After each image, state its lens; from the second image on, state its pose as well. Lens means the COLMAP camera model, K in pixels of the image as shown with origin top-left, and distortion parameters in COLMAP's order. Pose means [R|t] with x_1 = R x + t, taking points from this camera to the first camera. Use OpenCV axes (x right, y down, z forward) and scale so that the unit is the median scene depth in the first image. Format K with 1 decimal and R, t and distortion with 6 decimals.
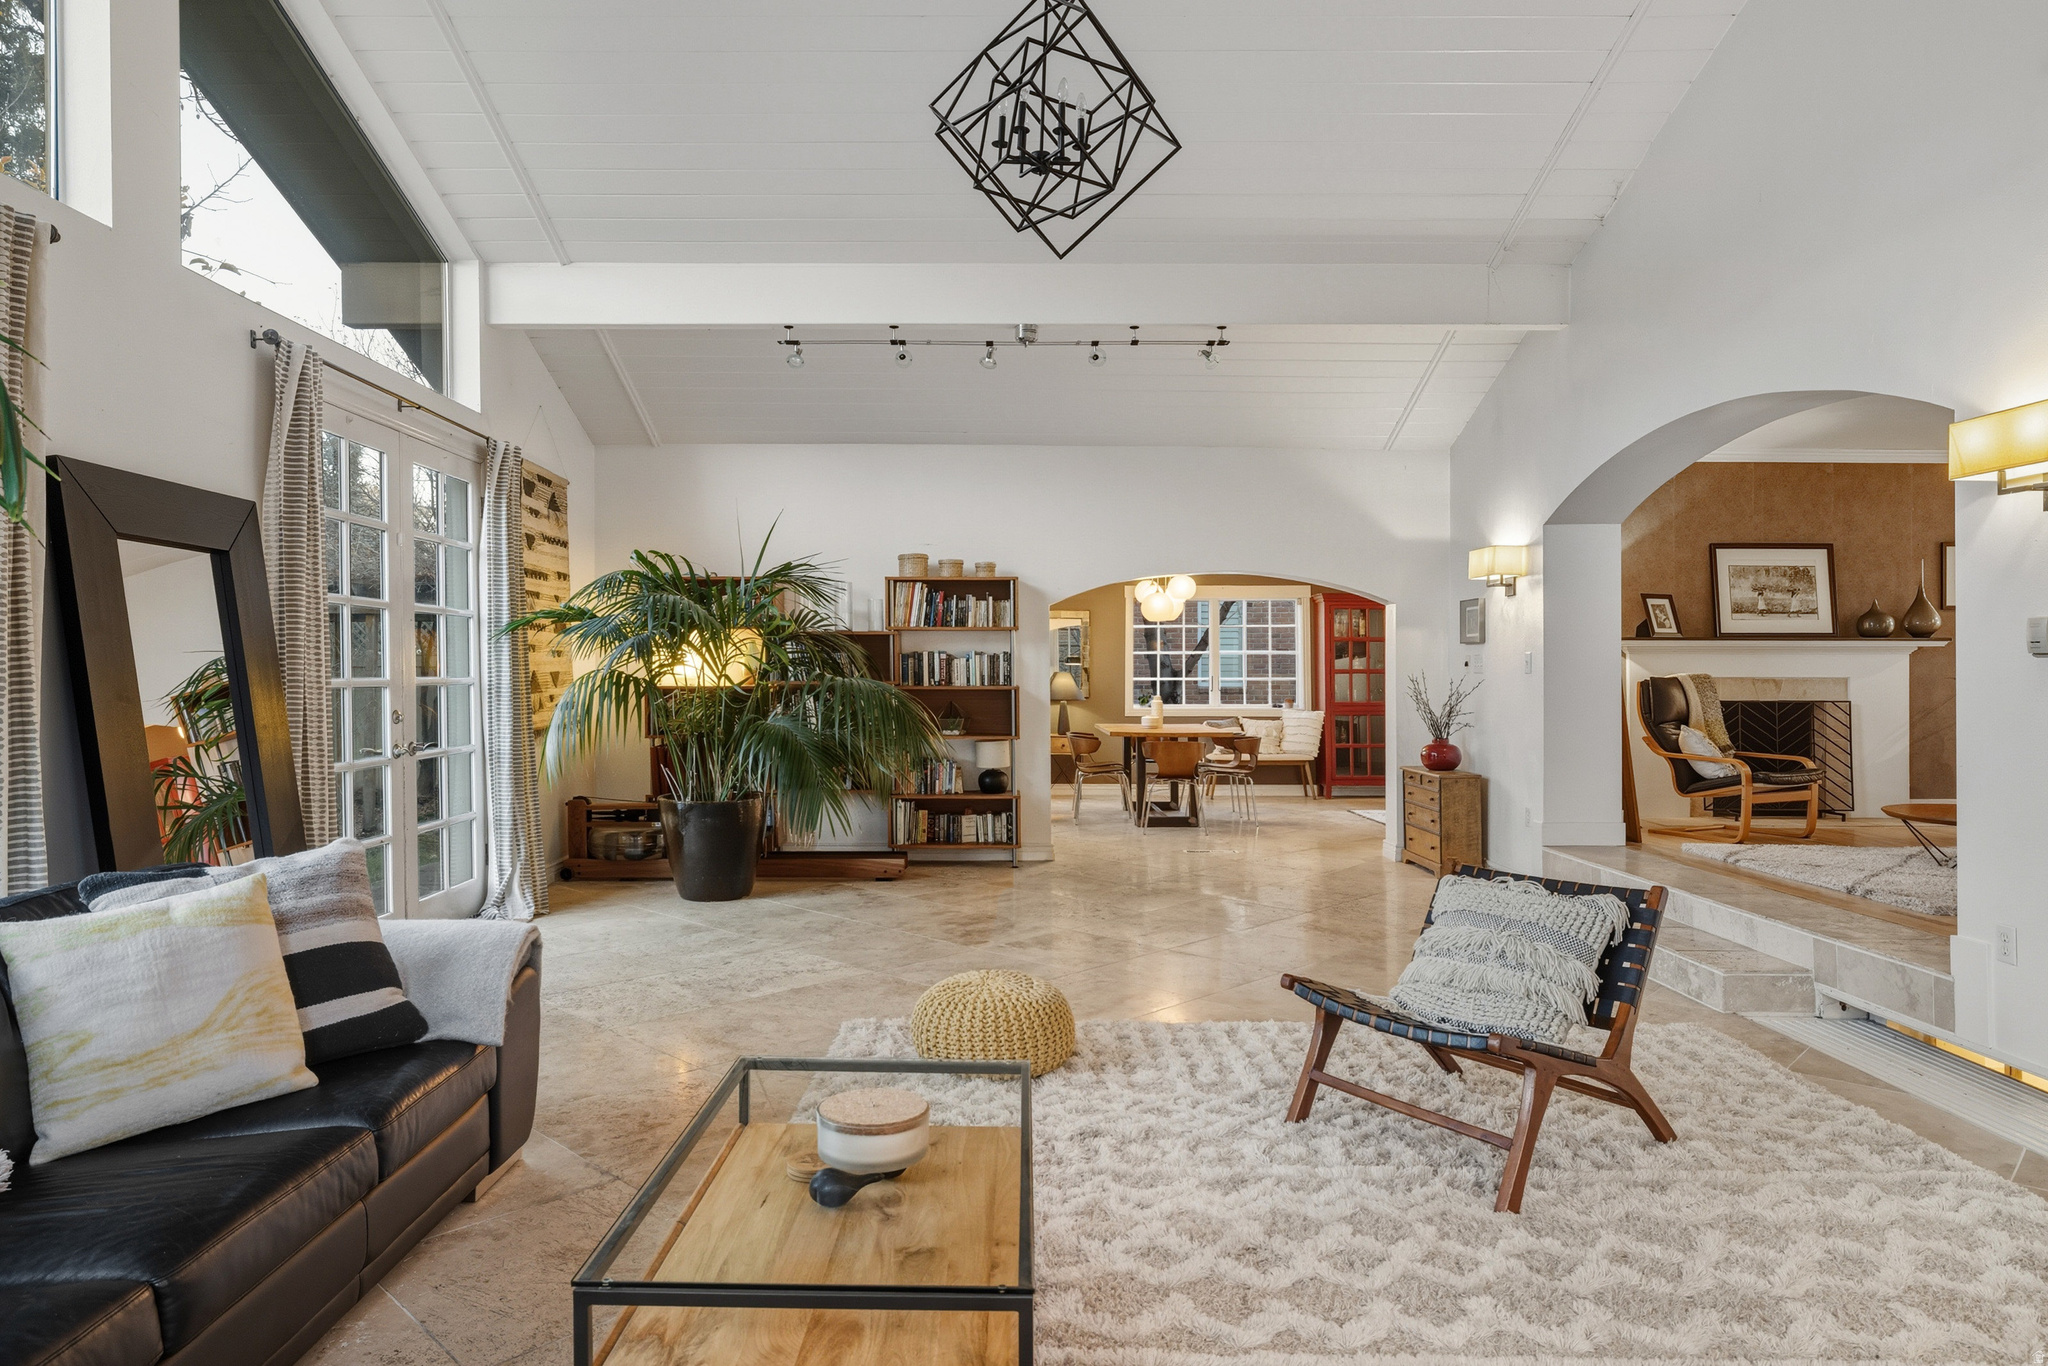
lens RADIAL K [[1229.3, 0, 1003.6], [0, 1229.3, 679.9], [0, 0, 1]] dist [-0.003957, 0.002314]
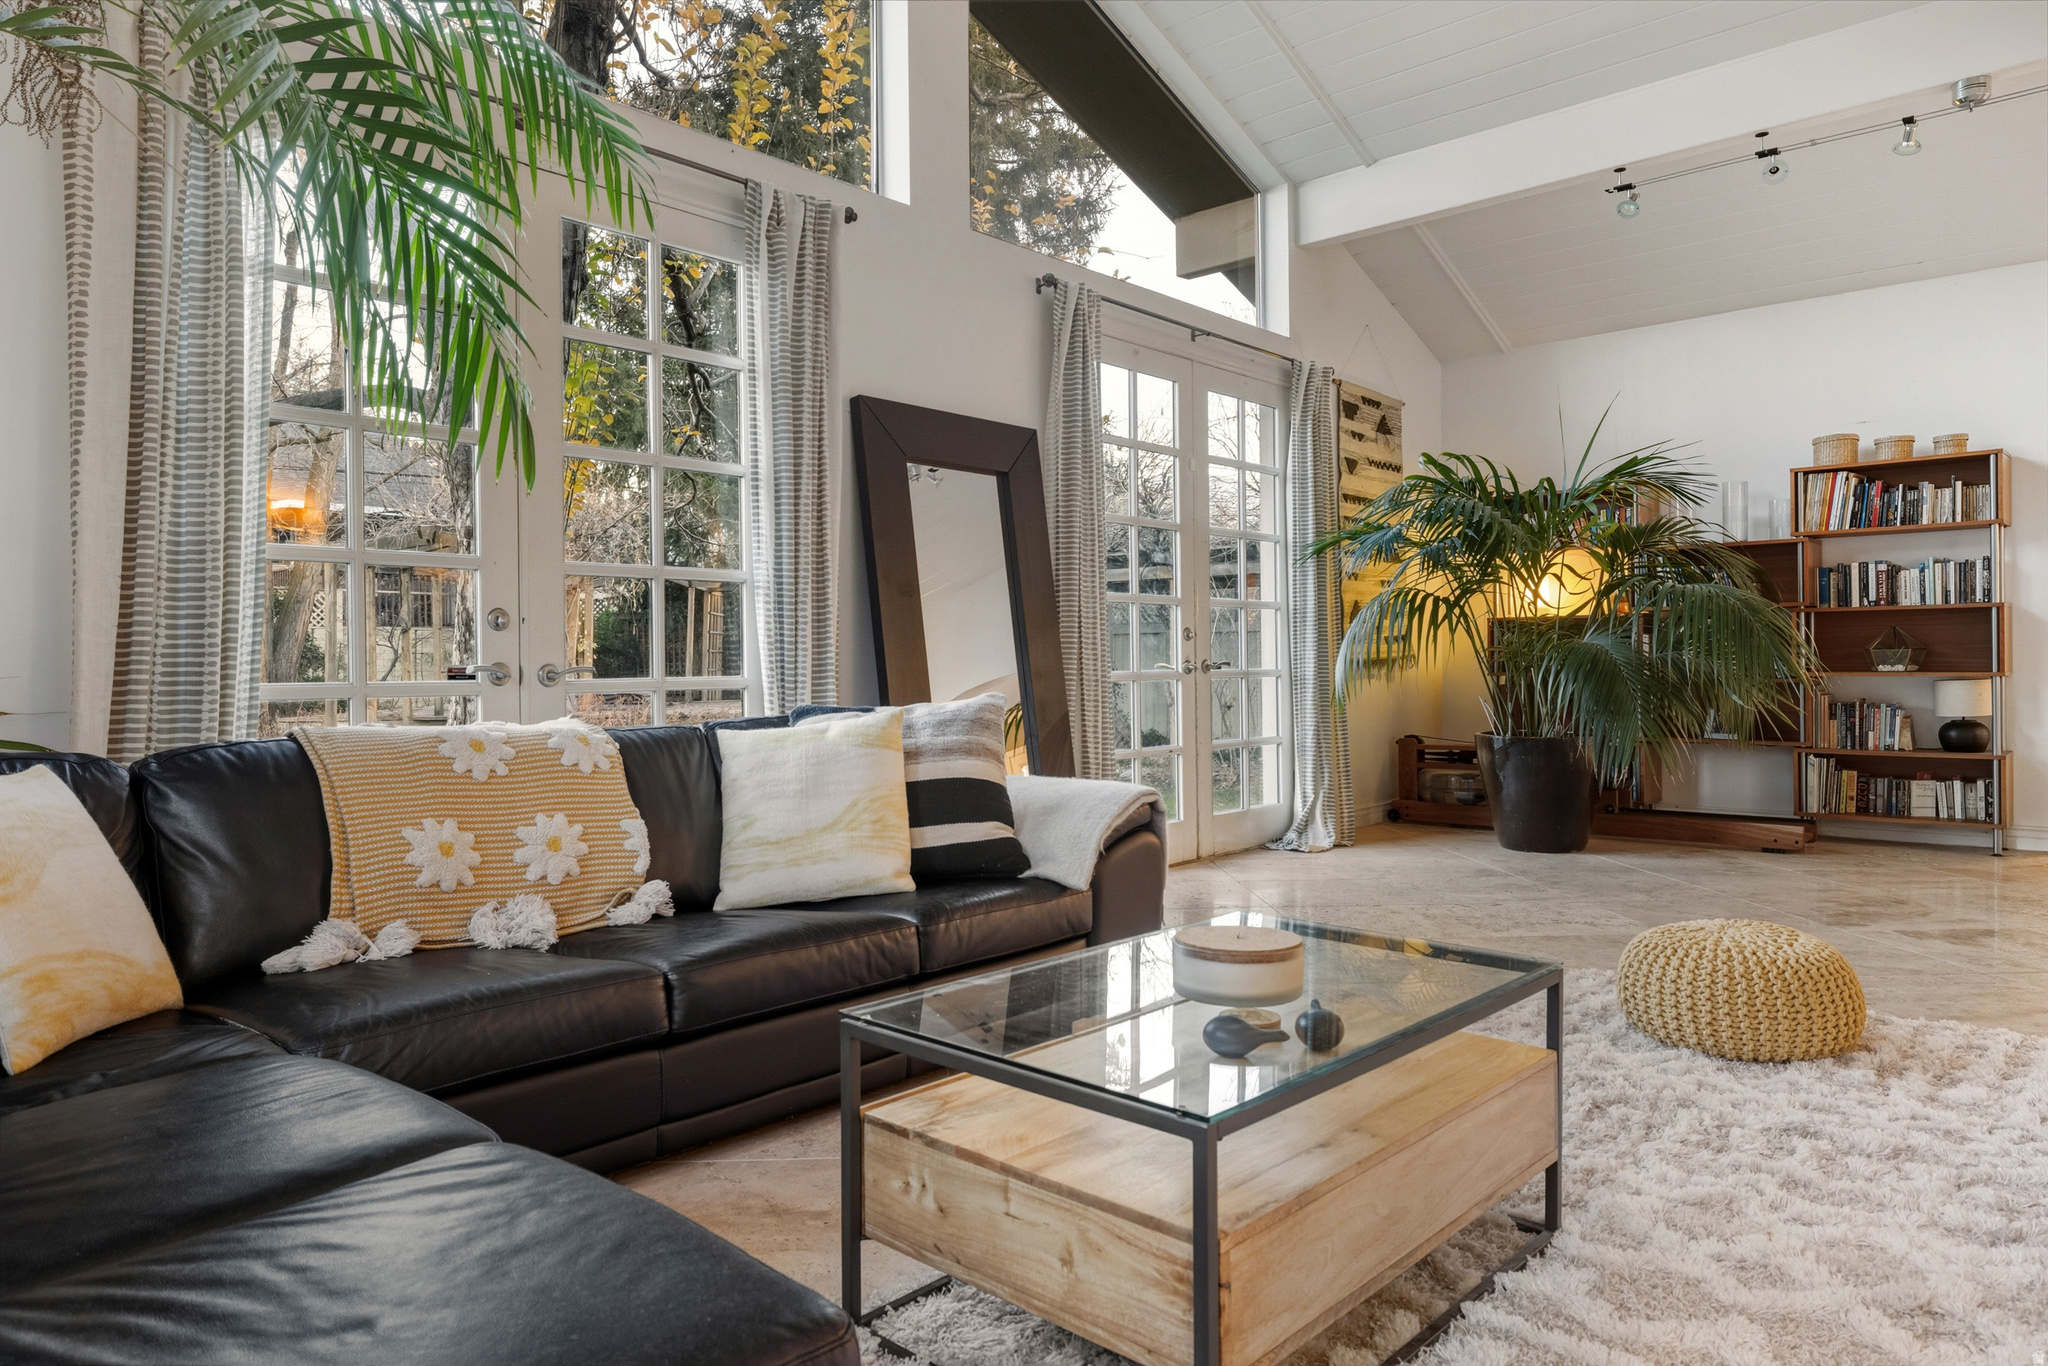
lens RADIAL K [[1306.0, 0, 1022.9], [0, 1306.0, 679.7], [0, 0, 1]] dist [-0.002056, 0.002194]
pose [[0.740473, -0.000078, -0.672087, 0.115136], [0.006950, 0.999947, 0.007540, 0.046662], [0.672051, -0.010254, 0.740434, 0.067142]]
